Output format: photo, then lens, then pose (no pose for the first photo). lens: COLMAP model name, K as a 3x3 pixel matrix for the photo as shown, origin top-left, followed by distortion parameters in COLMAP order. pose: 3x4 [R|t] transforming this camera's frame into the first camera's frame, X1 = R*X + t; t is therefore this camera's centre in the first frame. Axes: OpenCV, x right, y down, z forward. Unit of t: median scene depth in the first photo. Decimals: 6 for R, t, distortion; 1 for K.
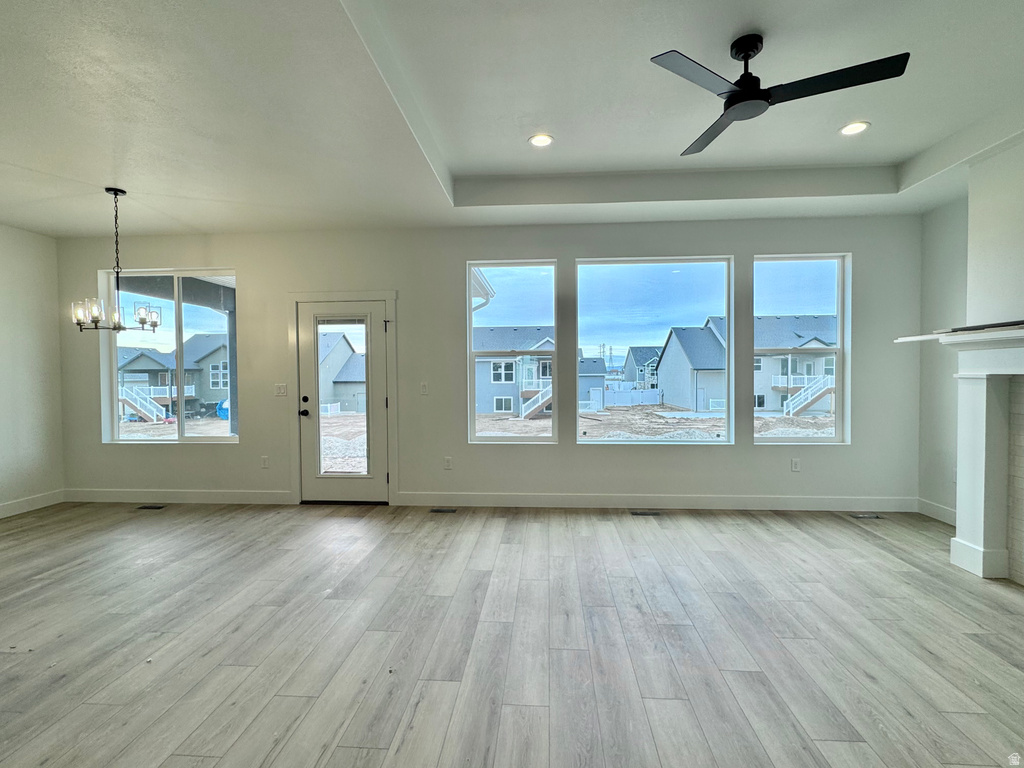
lens RADIAL K [[511.9, 0, 512.0], [0, 511.9, 384.0], [0, 0, 1]] dist [-0.003089, -0.000232]
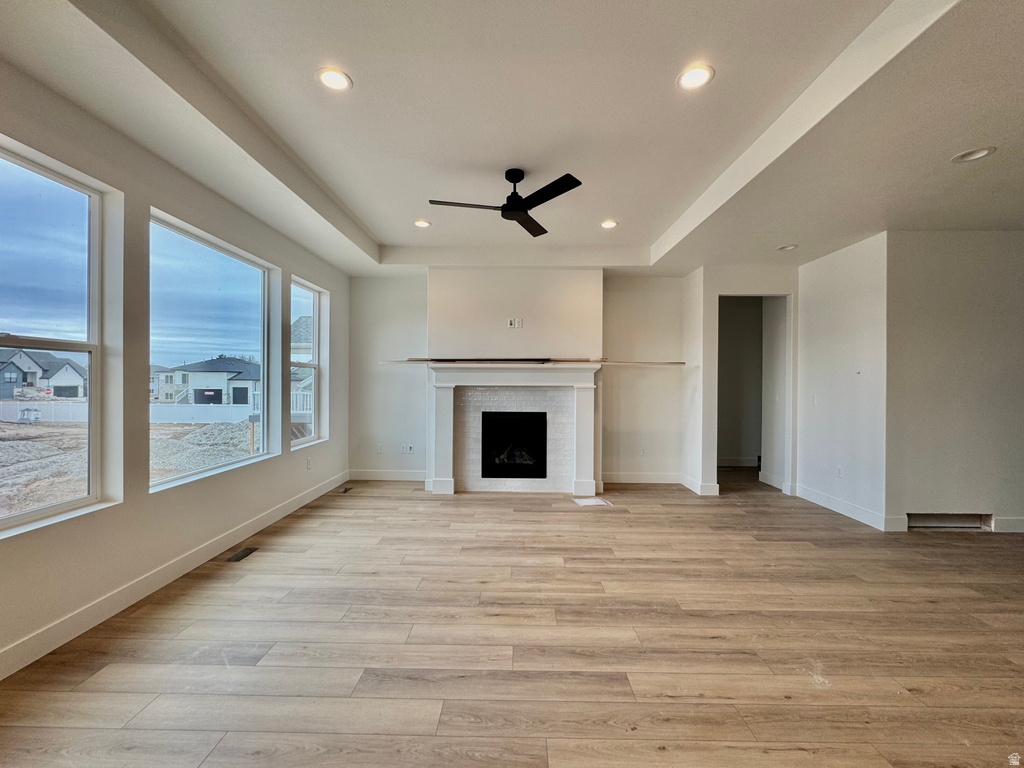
lens RADIAL K [[435.8, 0, 512.0], [0, 435.8, 384.0], [0, 0, 1]] dist [-0.001603, -0.000246]
pose [[-0.072863, 0.002222, 0.997339, -0.619936], [0.016728, 0.999860, -0.001006, -0.017453], [-0.997202, 0.016610, -0.072890, 0.805019]]
